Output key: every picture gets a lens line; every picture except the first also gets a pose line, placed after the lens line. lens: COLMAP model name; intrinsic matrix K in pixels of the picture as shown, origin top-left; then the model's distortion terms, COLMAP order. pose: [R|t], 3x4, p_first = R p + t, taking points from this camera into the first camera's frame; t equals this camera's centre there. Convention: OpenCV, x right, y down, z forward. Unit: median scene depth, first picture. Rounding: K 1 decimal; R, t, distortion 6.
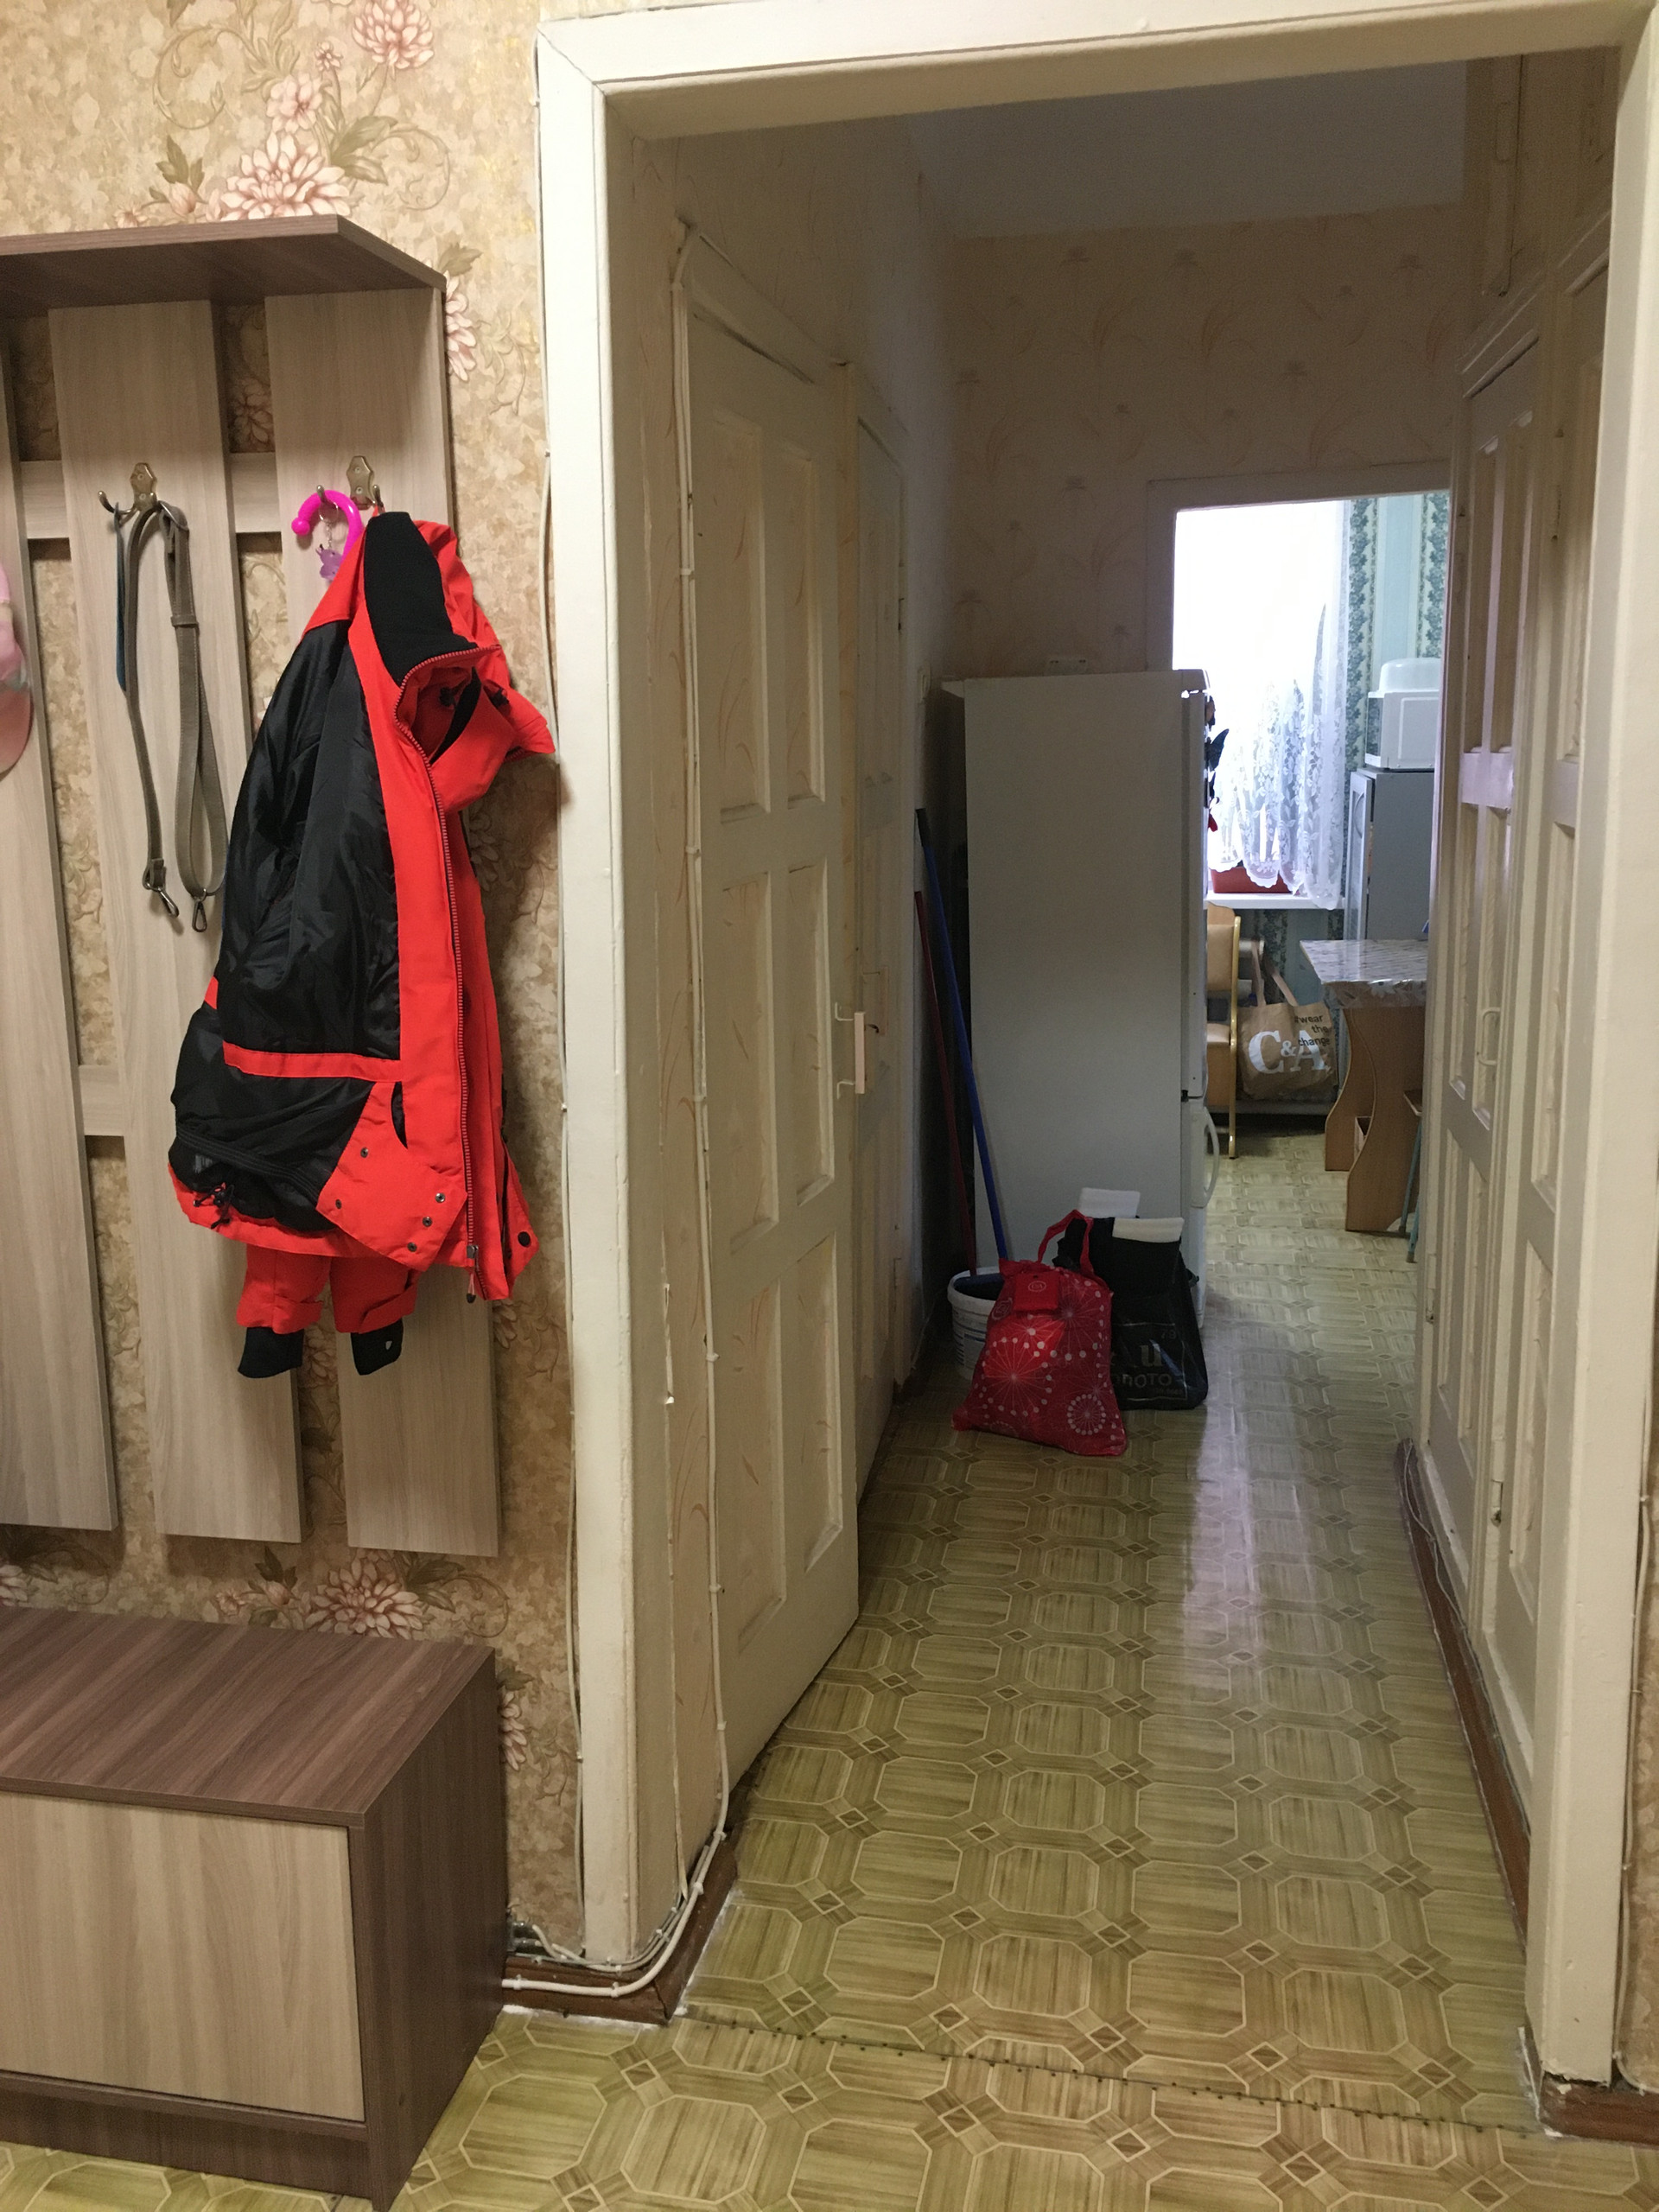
lens RADIAL K [[1872.6, 0, 831.0], [0, 1872.6, 1104.0], [0, 0, 1]] dist [0.077257, -0.095261]
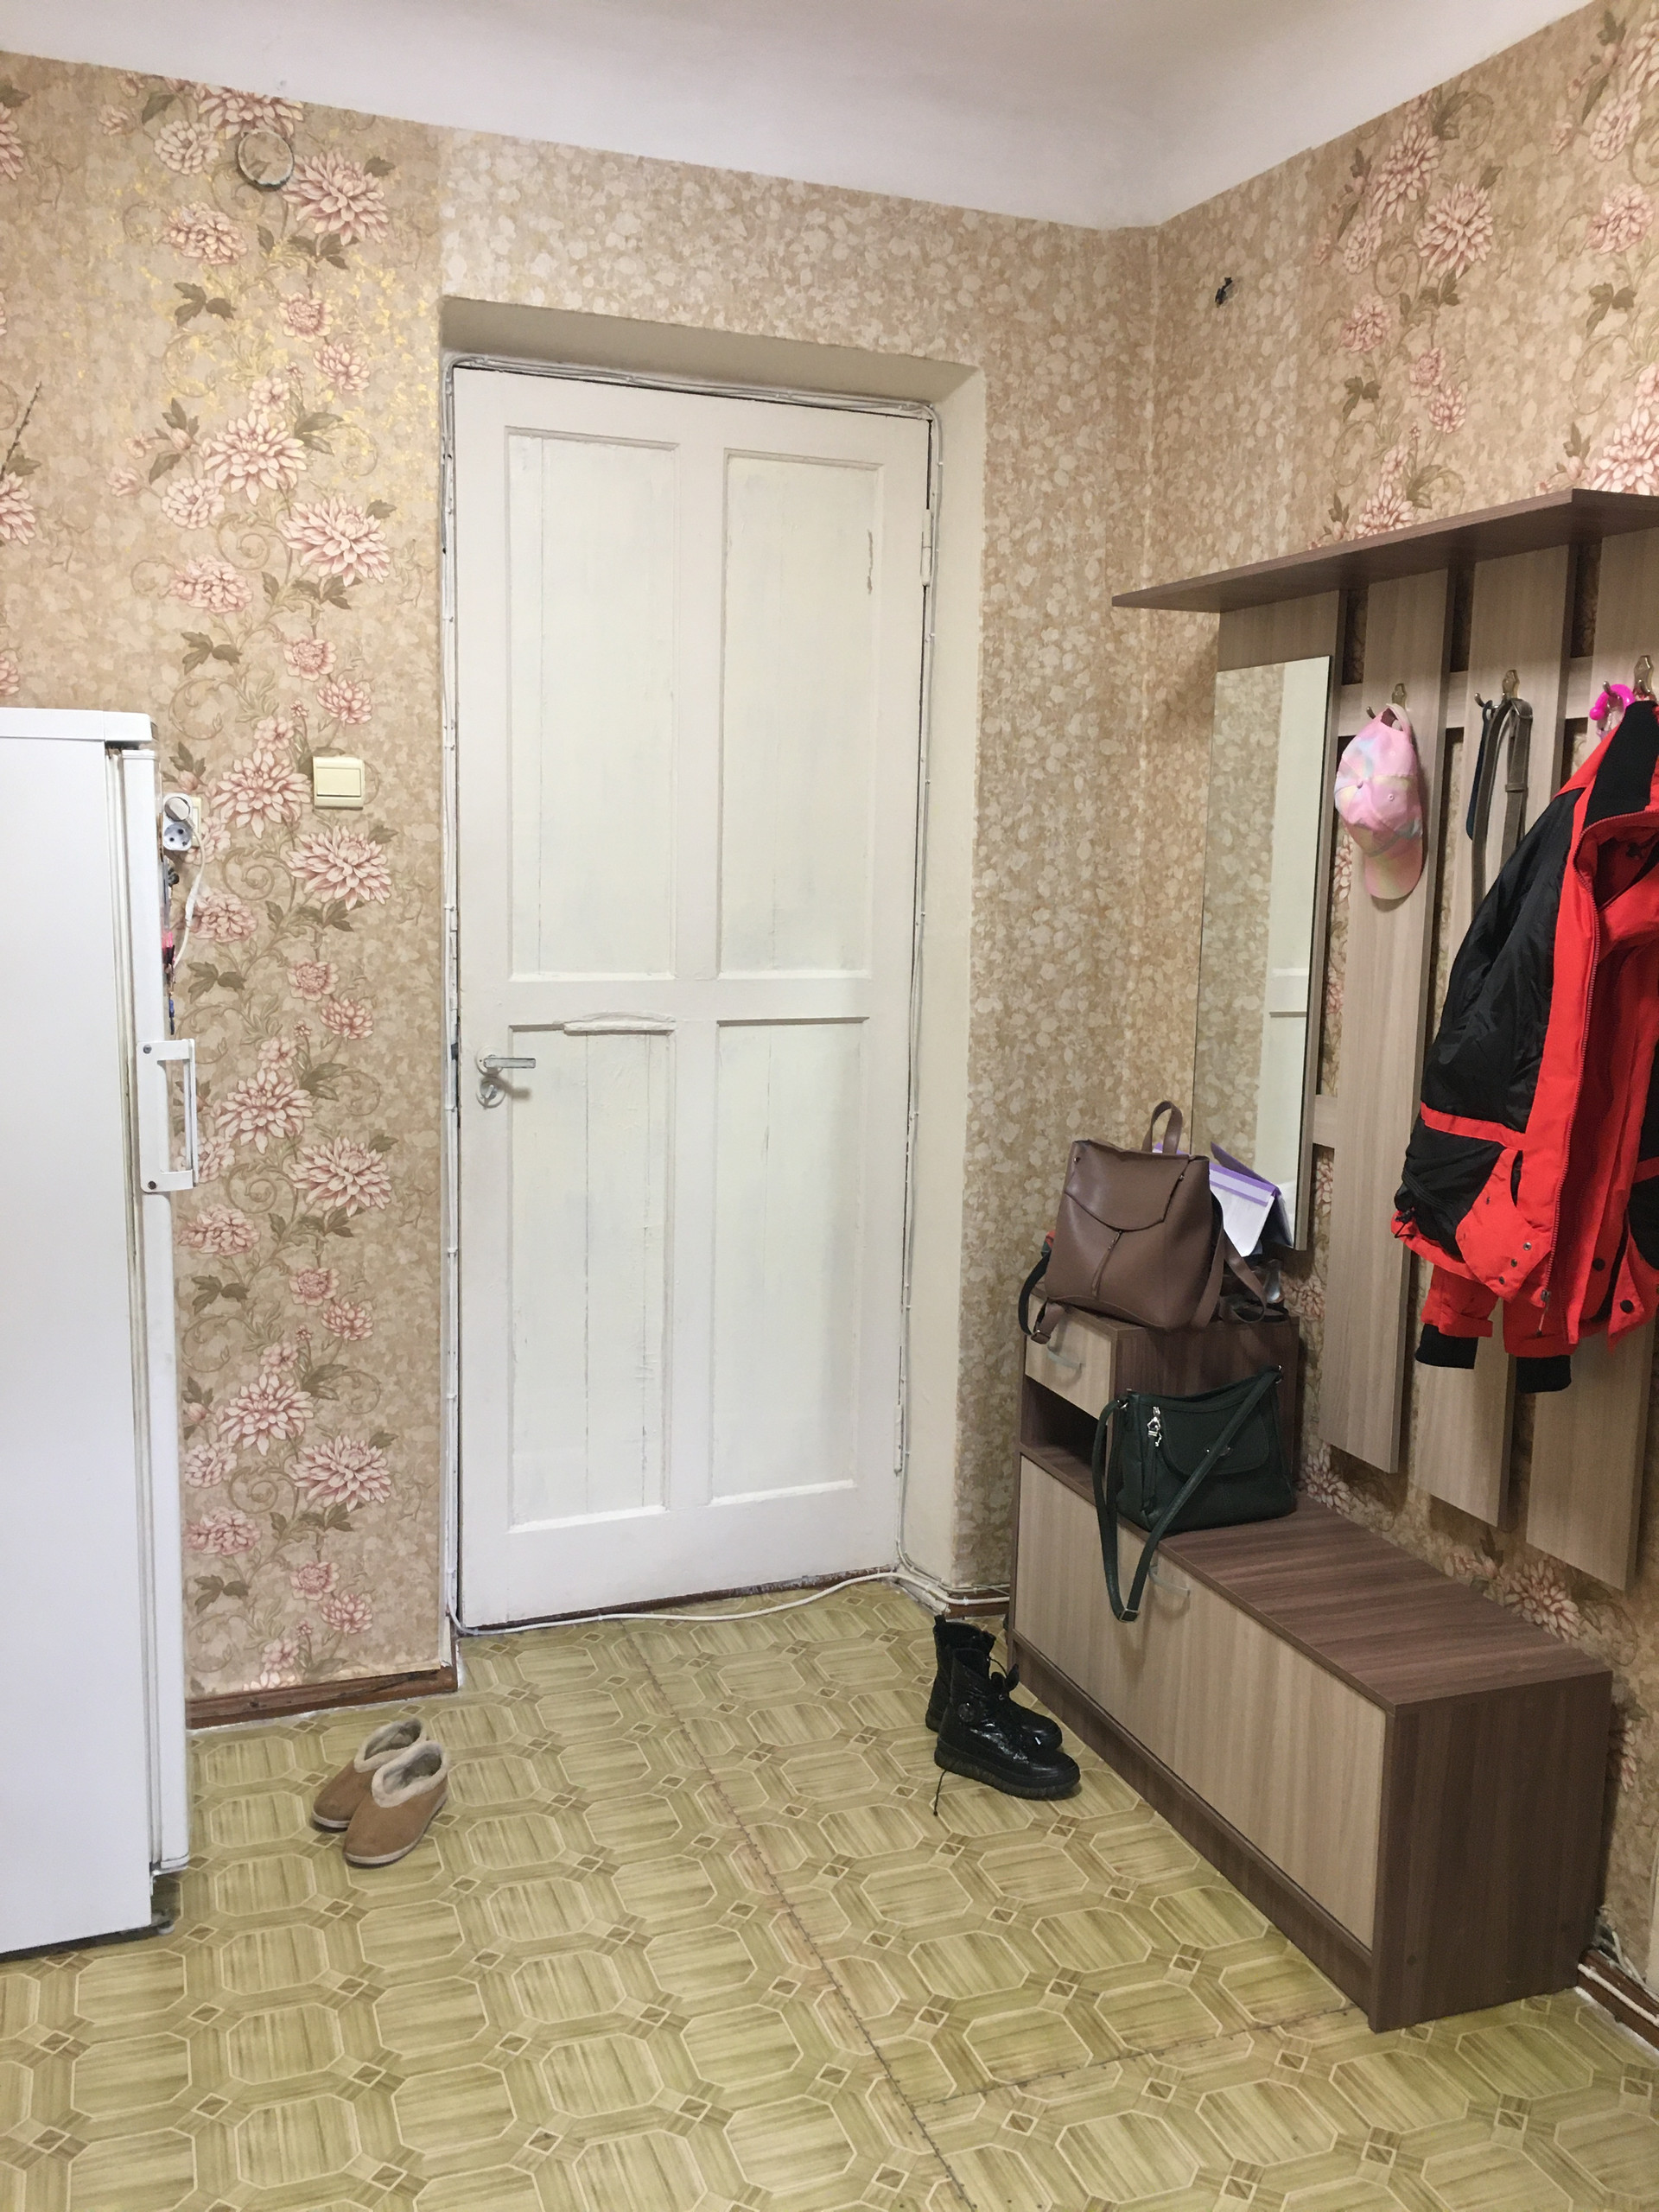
lens RADIAL K [[1872.6, 0, 823.0], [0, 1872.6, 1108.7], [0, 0, 1]] dist [0.077257, -0.095261]
pose [[0.531147, 0.143877, -0.834974, 0.531730], [-0.191441, 0.980371, 0.047151, -0.008785], [0.825368, 0.134804, 0.548265, -0.078261]]
